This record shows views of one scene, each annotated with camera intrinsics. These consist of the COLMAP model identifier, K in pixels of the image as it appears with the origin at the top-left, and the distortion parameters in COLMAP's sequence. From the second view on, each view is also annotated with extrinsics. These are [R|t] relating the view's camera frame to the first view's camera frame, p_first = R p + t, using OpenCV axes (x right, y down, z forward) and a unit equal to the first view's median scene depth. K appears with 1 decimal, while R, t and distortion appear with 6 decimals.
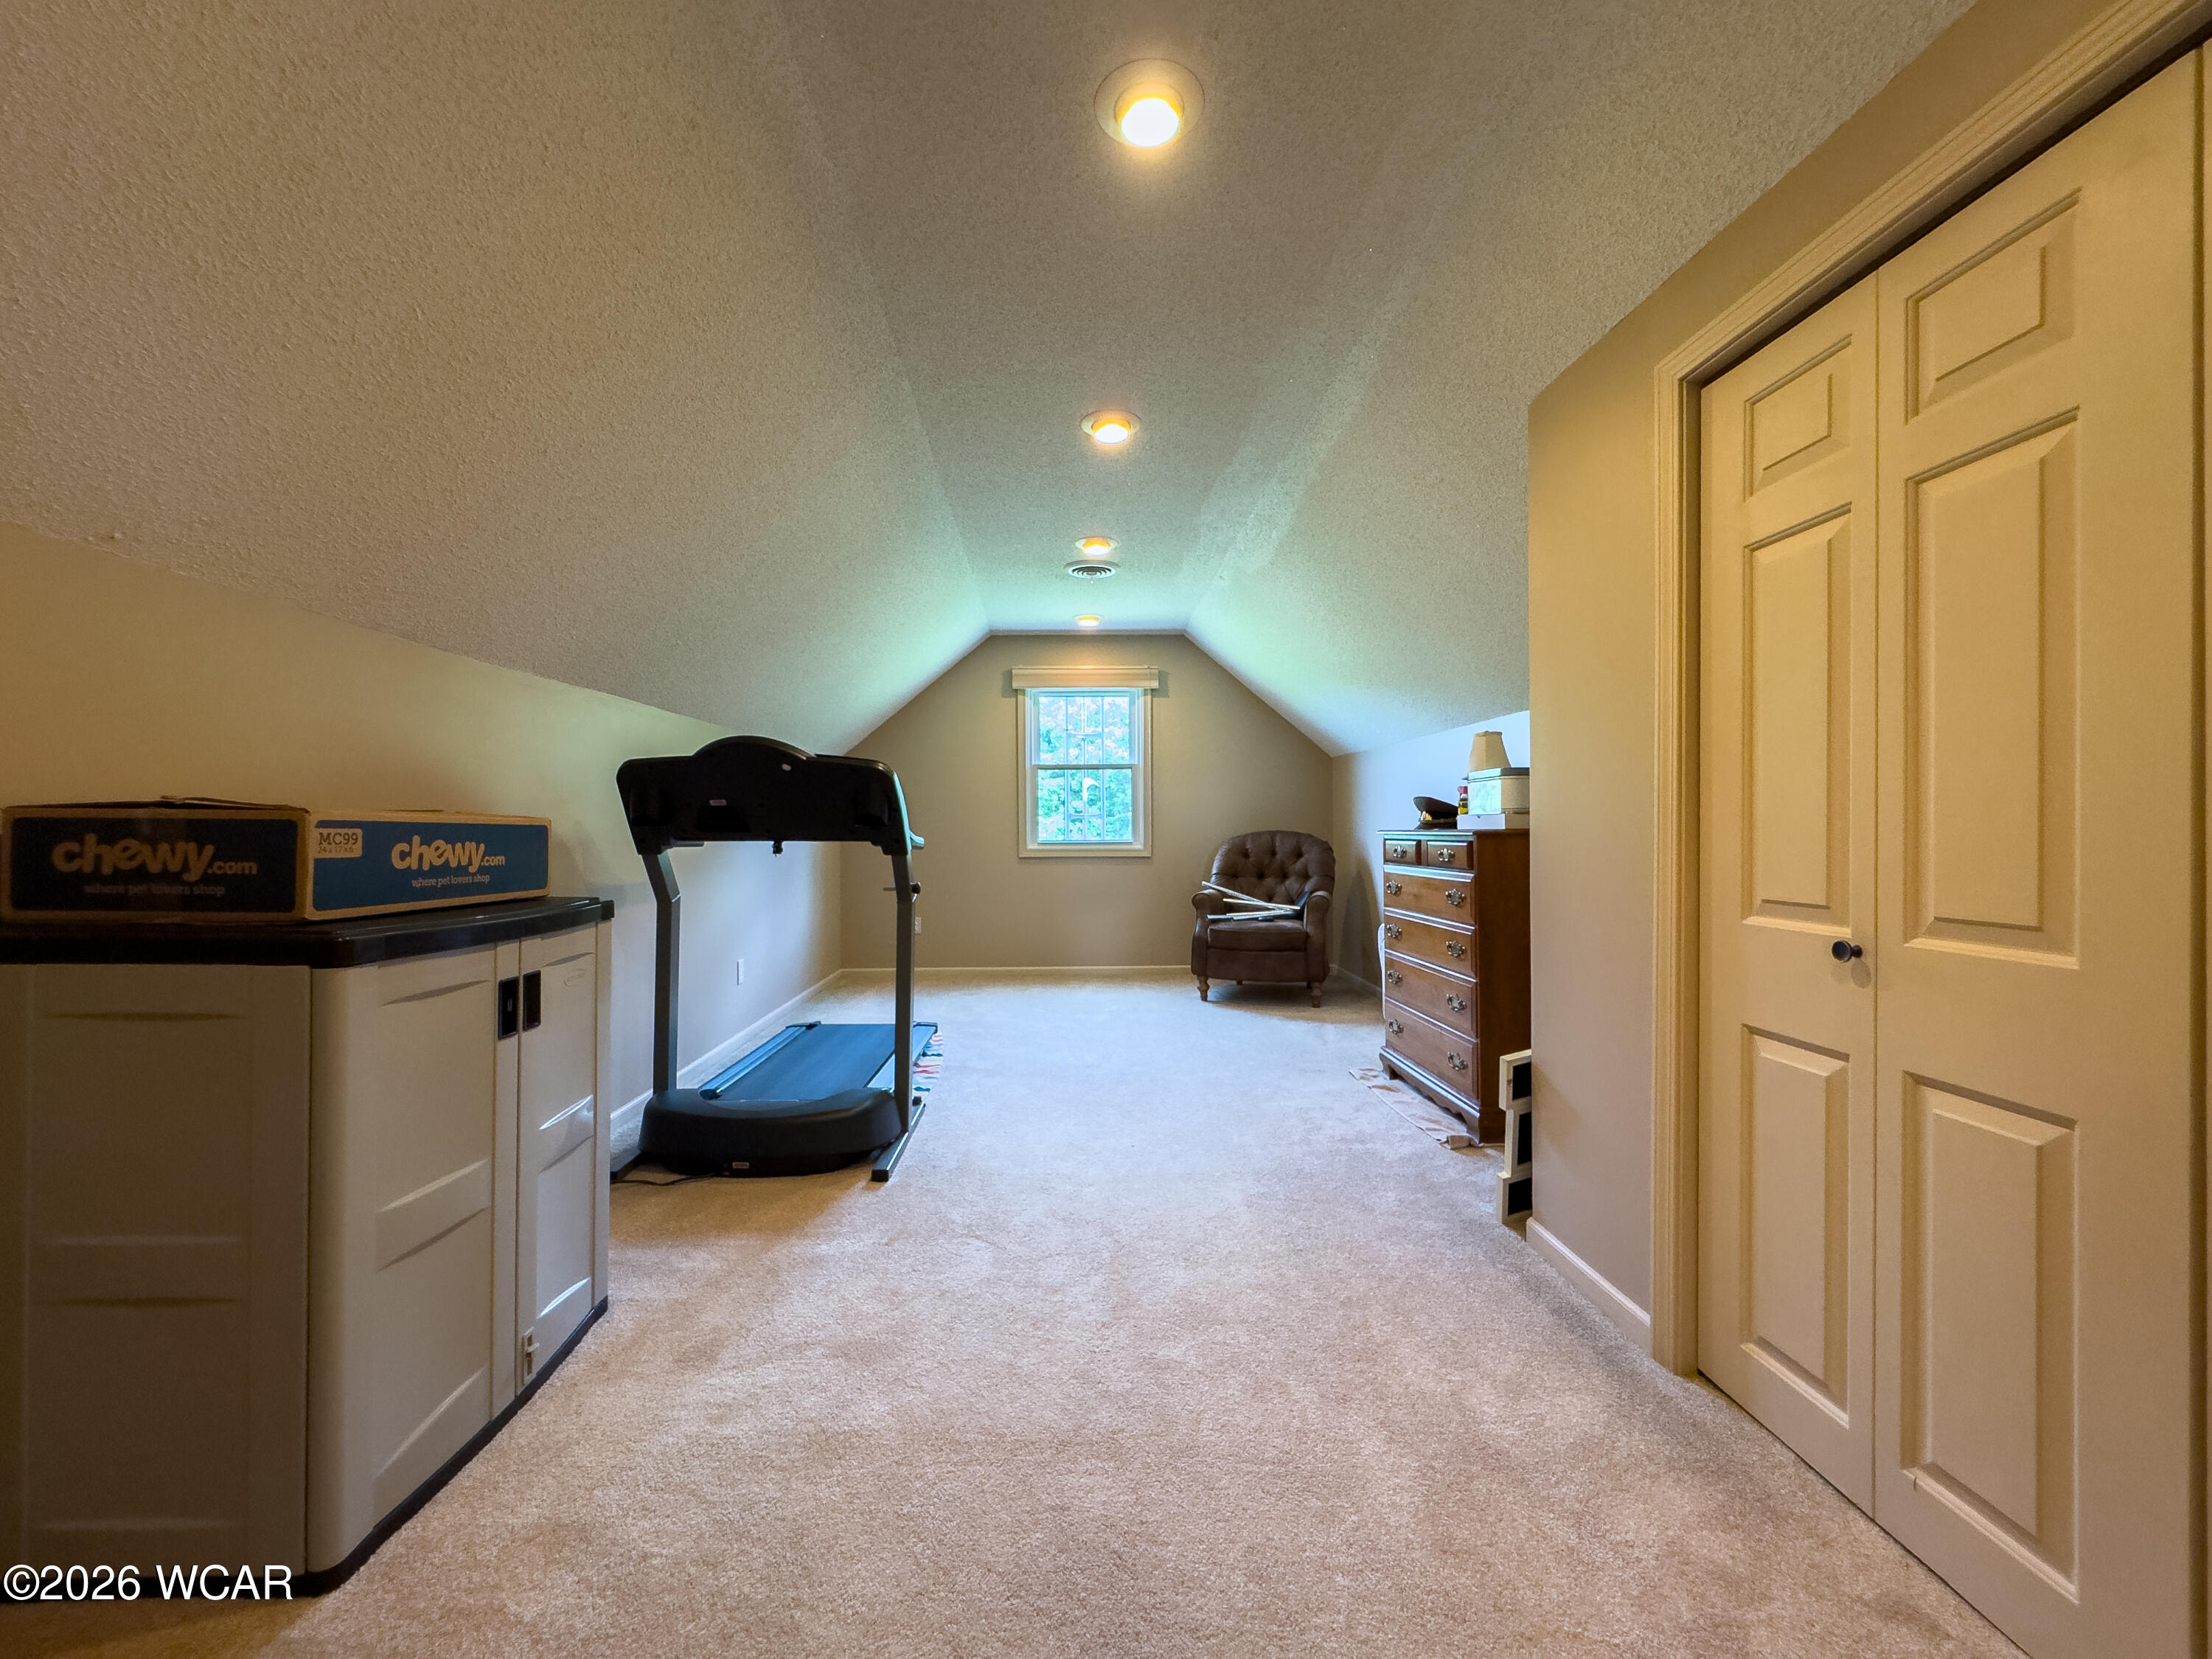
lens RADIAL K [[889.8, 0, 1094.5], [0, 889.8, 831.7], [0, 0, 1]] dist [-0.004830, 0.000586]
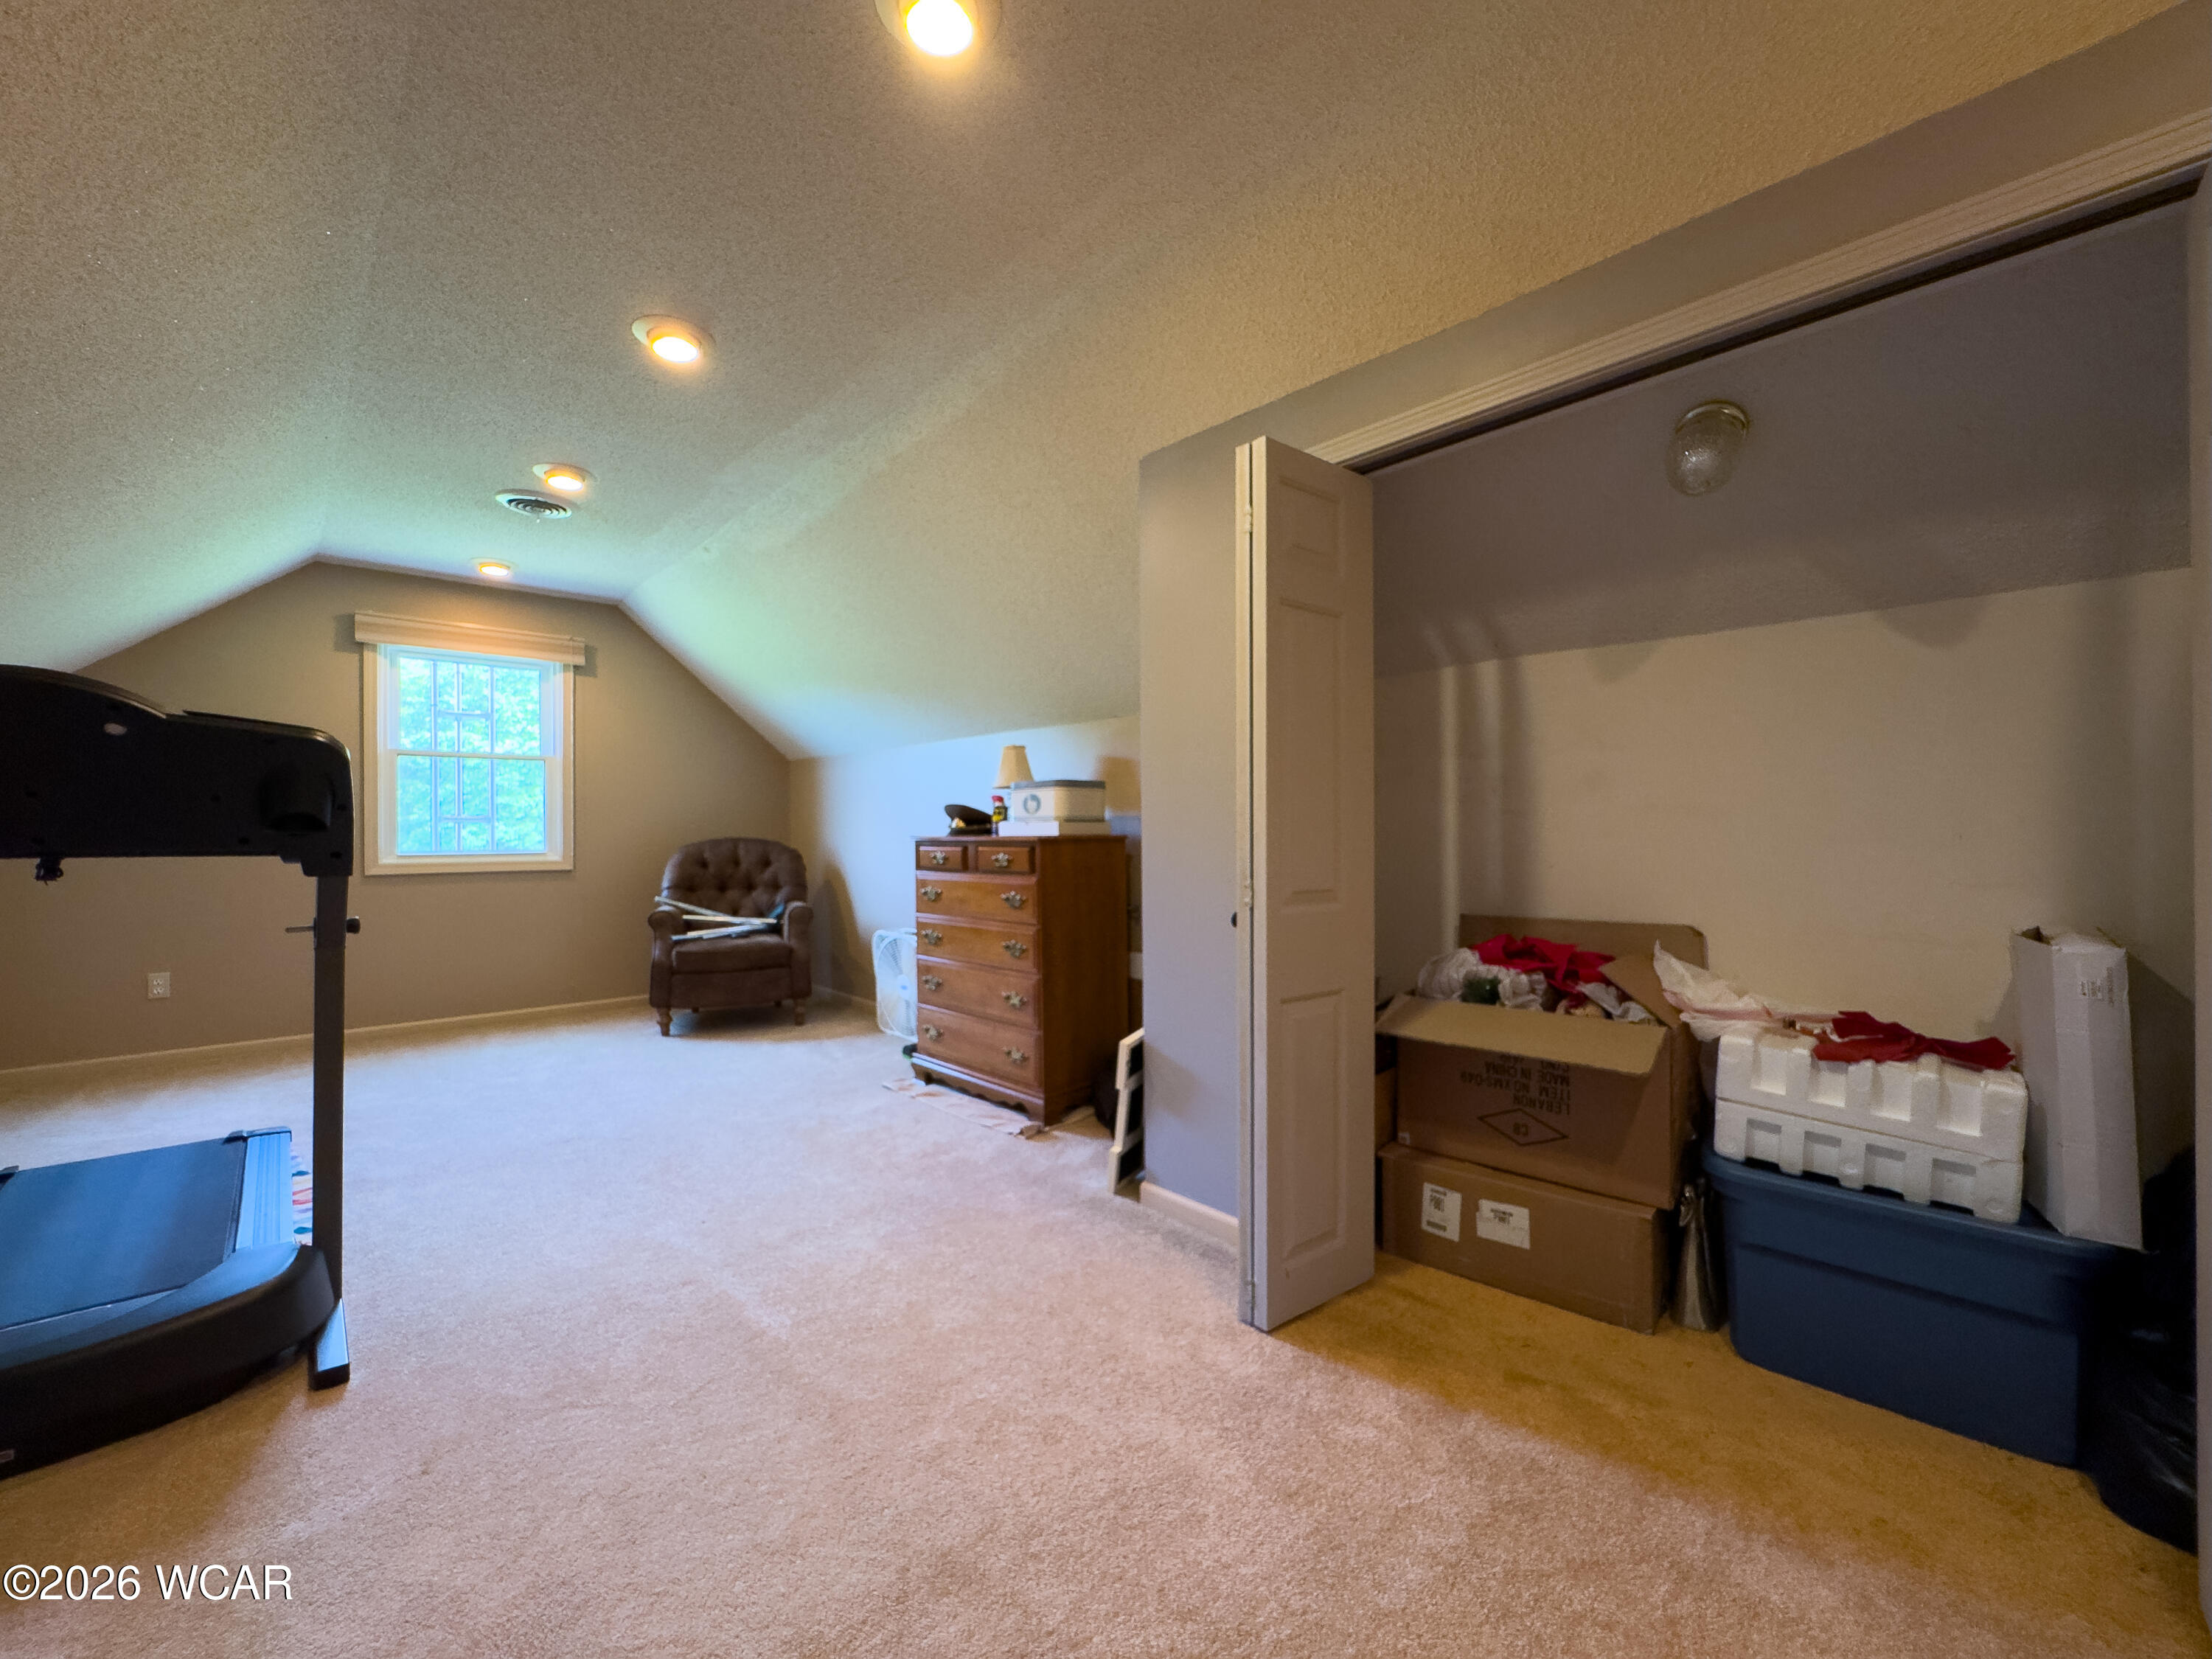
lens RADIAL K [[889.8, 0, 1094.5], [0, 889.8, 831.7], [0, 0, 1]] dist [-0.004830, 0.000586]
pose [[0.757071, 0.001943, 0.653329, -0.189511], [0.003171, 0.999973, -0.006648, -0.000238], [-0.653325, 0.007104, 0.757045, 0.121198]]
